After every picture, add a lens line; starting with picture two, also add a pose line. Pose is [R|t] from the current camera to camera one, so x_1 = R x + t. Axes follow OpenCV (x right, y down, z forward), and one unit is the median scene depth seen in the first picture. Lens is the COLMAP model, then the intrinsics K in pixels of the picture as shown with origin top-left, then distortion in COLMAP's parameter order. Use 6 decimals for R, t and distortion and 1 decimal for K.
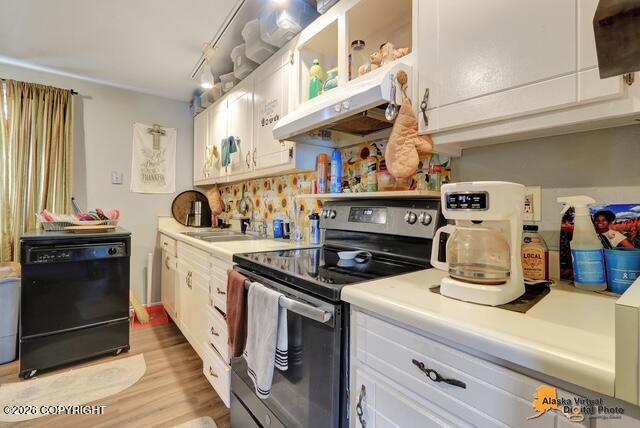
lens RADIAL K [[297.2, 0, 318.7], [0, 297.2, 206.5], [0, 0, 1]] dist [-0.014847, 0.000909]
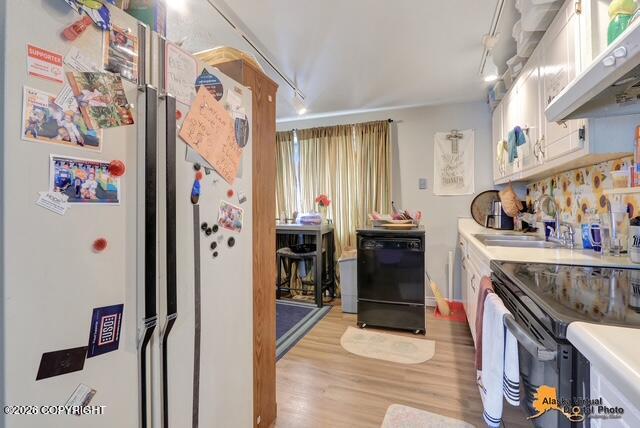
lens RADIAL K [[301.3, 0, 319.8], [0, 301.3, 204.9], [0, 0, 1]] dist [-0.002818, 0.000129]
pose [[0.519075, -0.018614, -0.854526, 0.163745], [0.013861, 0.999815, -0.013359, -0.003228], [0.854616, -0.004910, 0.519237, 0.046888]]
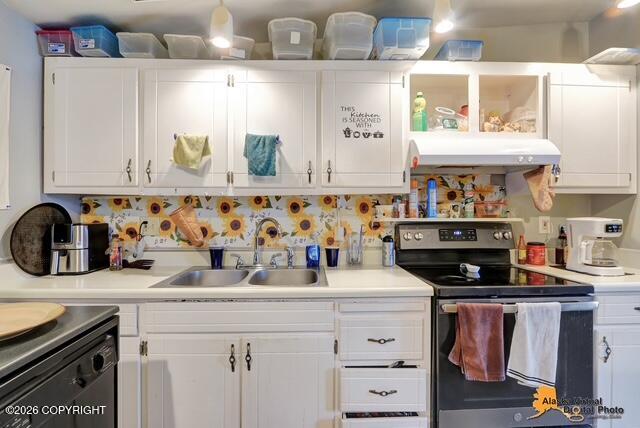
lens RADIAL K [[300.8, 0, 320.0], [0, 300.8, 214.0], [0, 0, 1]] dist [-0.018720, -0.000079]
pose [[0.586636, -0.013490, 0.809738, -0.859890], [0.008778, 0.999908, 0.010299, -0.056453], [-0.809803, 0.001066, 0.586701, 0.518225]]
